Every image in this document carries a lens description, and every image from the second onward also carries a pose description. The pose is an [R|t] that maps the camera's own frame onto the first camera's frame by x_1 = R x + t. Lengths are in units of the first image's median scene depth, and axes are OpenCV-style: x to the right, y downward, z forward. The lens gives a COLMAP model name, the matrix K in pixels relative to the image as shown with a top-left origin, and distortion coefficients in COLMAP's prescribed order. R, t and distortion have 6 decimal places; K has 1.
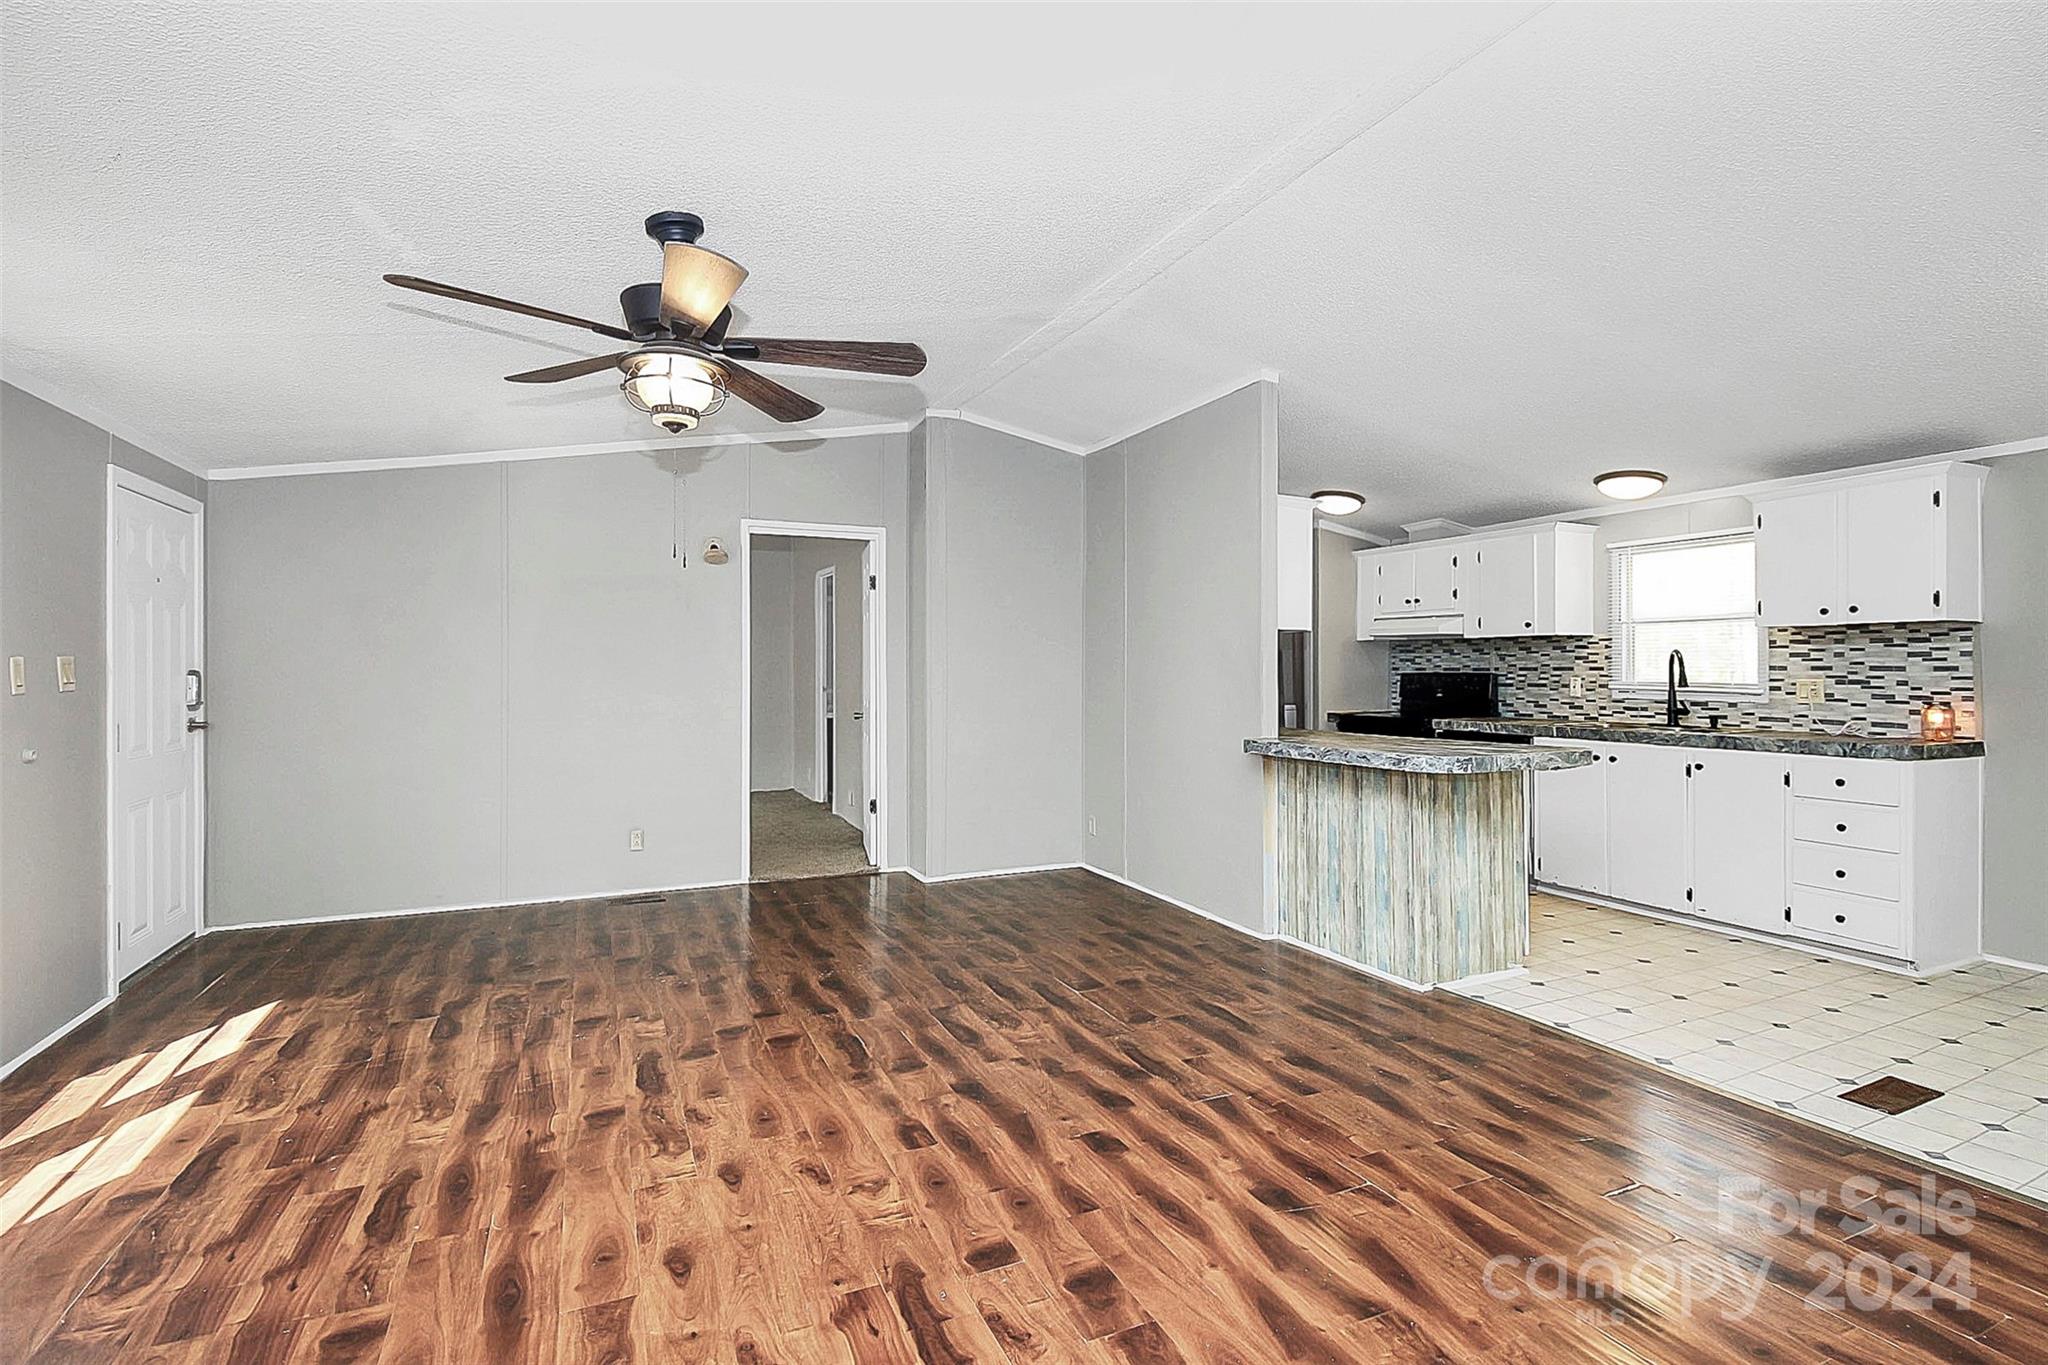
lens RADIAL K [[951.2, 0, 1020.5], [0, 951.2, 676.5], [0, 0, 1]] dist [0.000025, -0.012833]
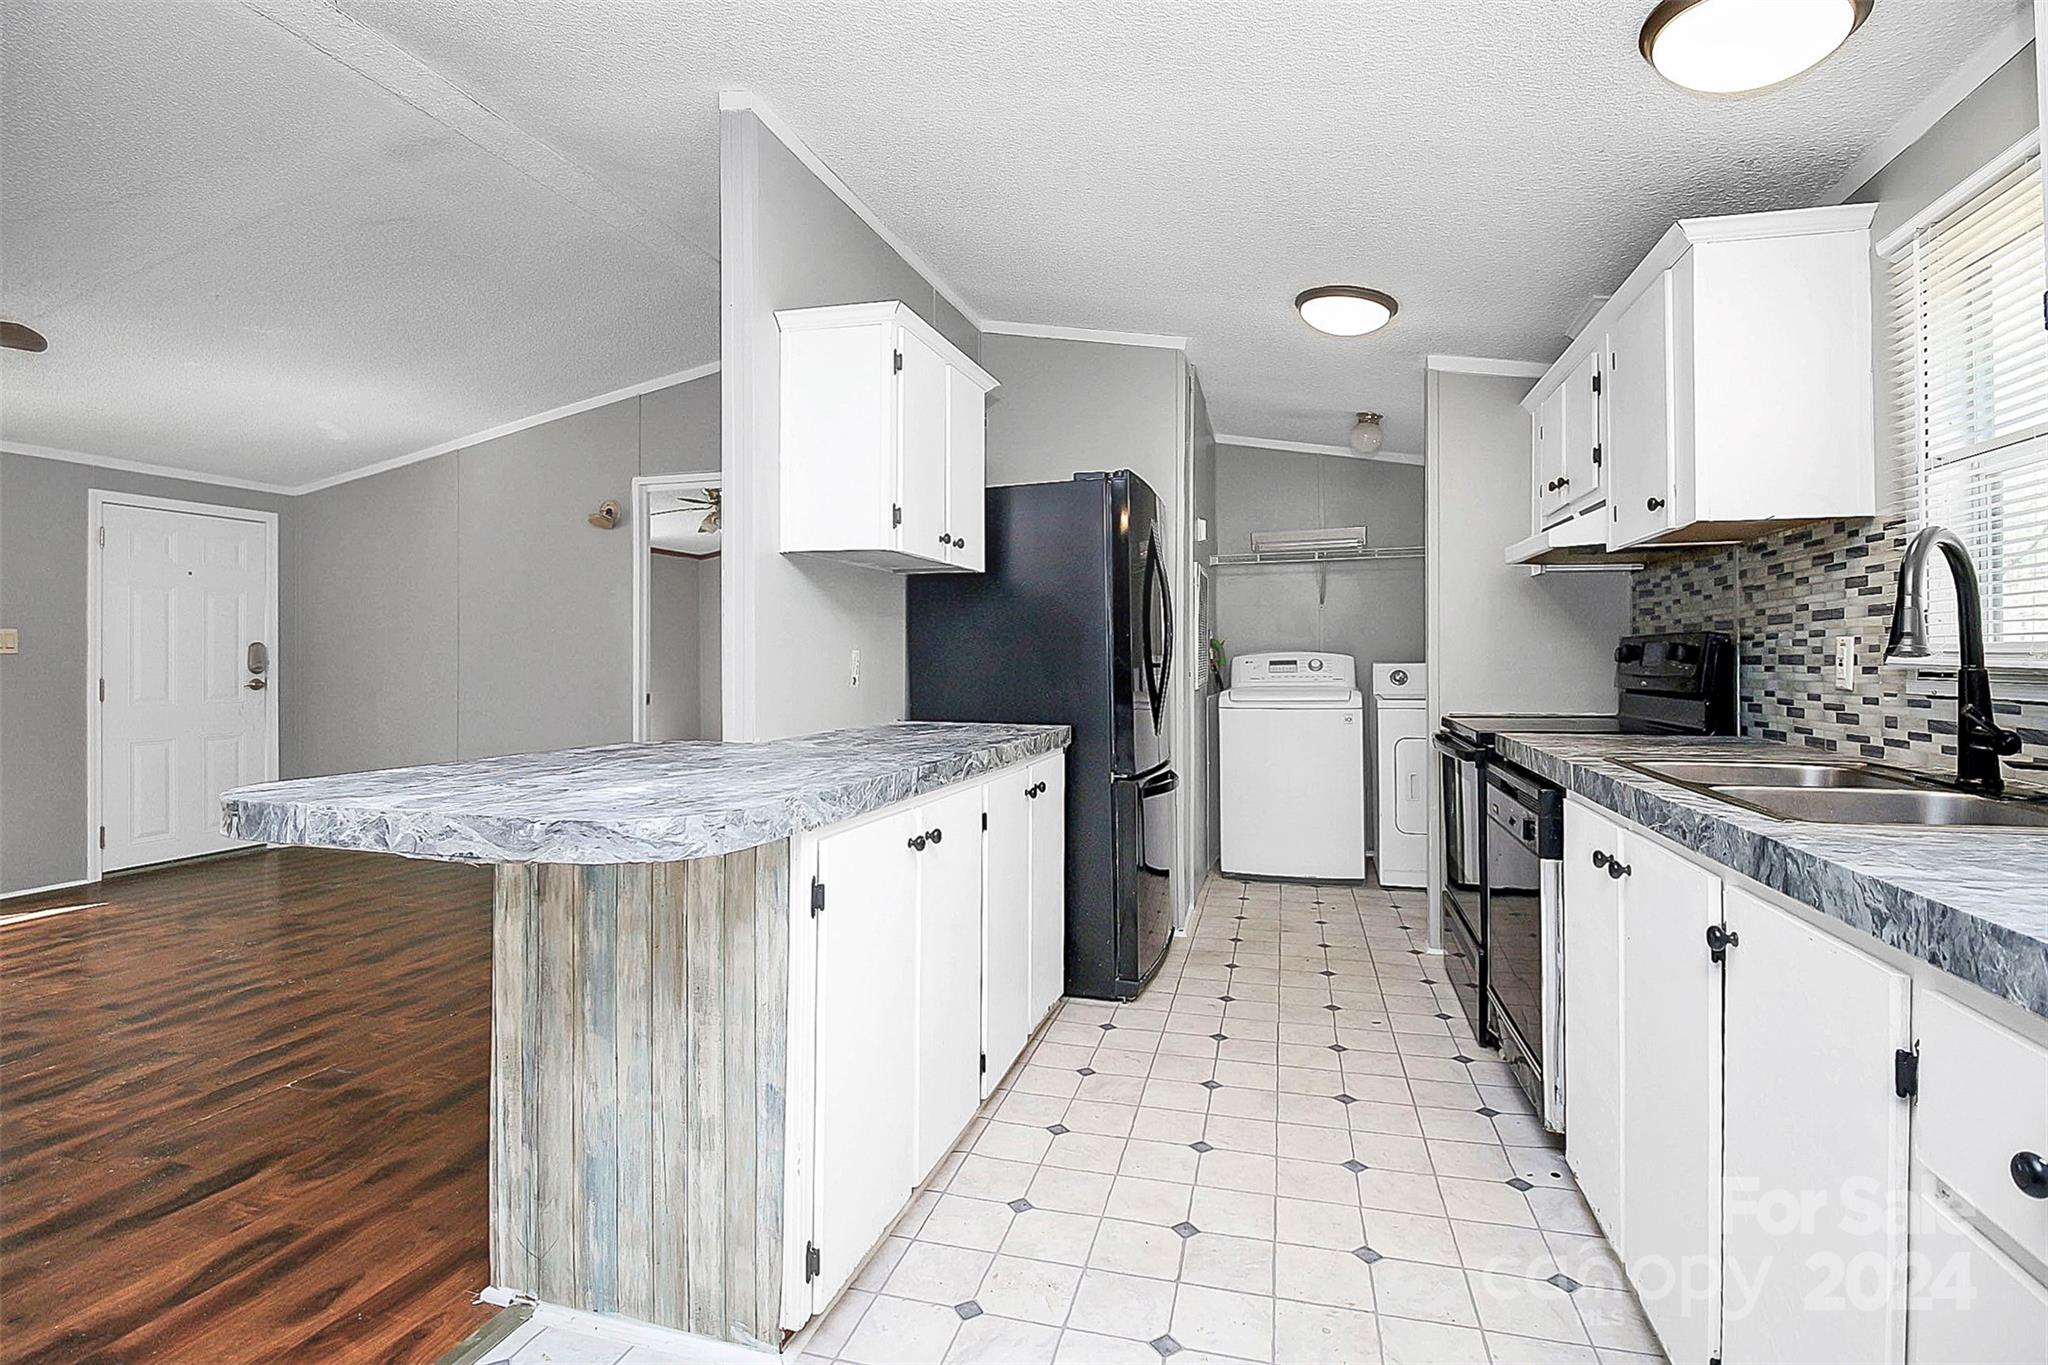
lens RADIAL K [[952.3, 0, 1023.3], [0, 952.3, 655.3], [0, 0, 1]] dist [0.003605, -0.011003]
pose [[0.757885, -0.002019, -0.652386, 1.178544], [-0.003924, 0.999963, -0.007653, 0.024766], [0.652377, 0.008360, 0.757849, 1.045975]]
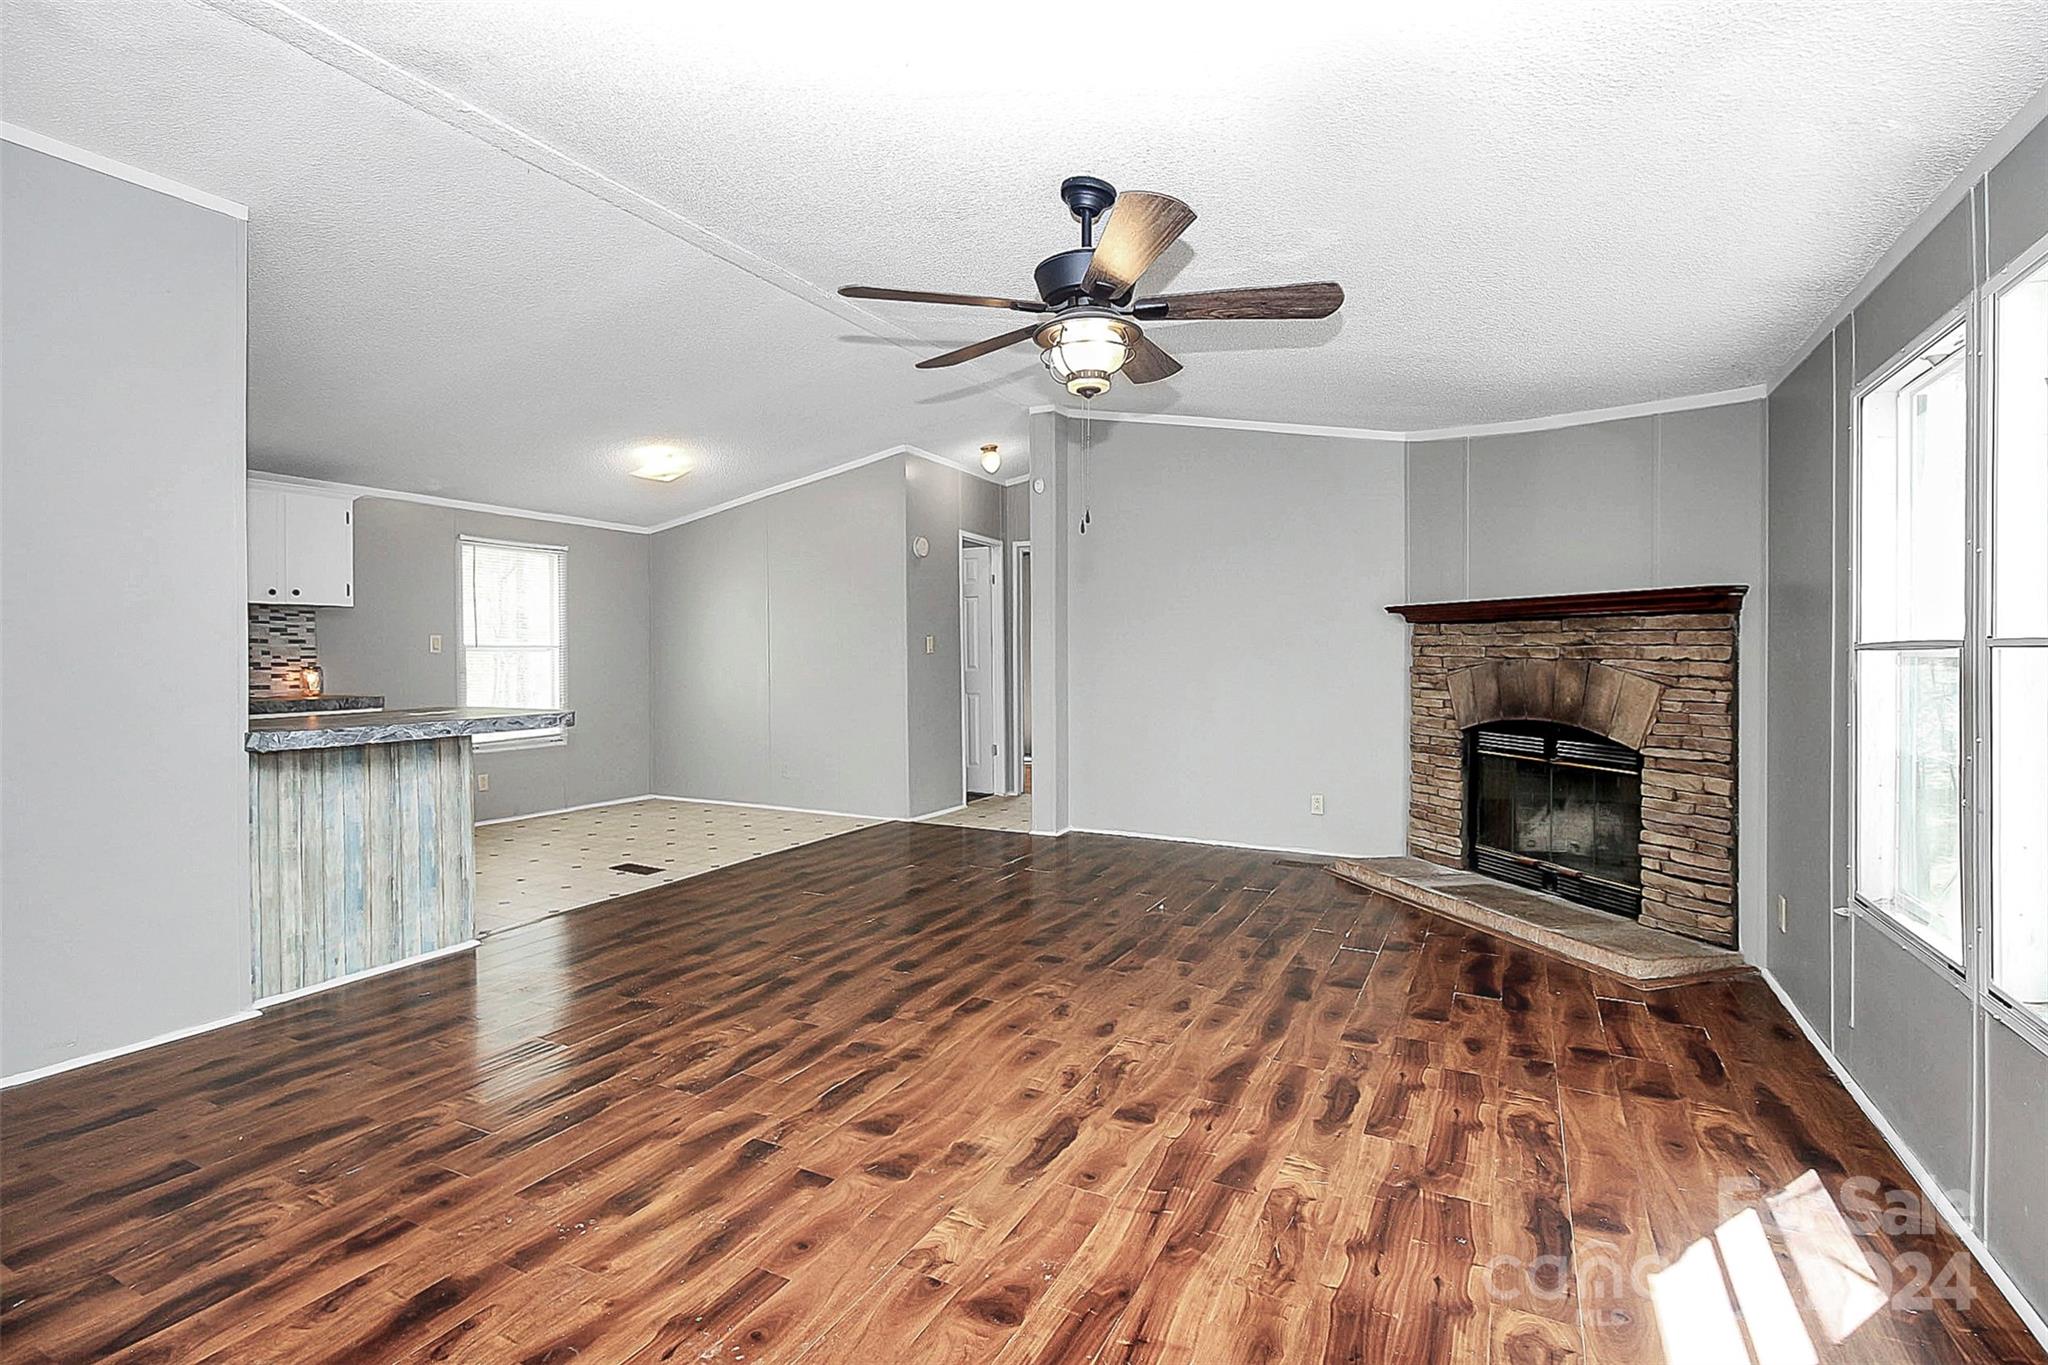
lens RADIAL K [[968.0, 0, 1025.6], [0, 968.0, 652.1], [0, 0, 1]] dist [-0.001635, -0.000794]
pose [[-0.627354, 0.000825, 0.778733, -1.011974], [0.000461, 1.000000, -0.000687, 0.011184], [-0.778734, -0.000072, -0.627355, 1.533417]]
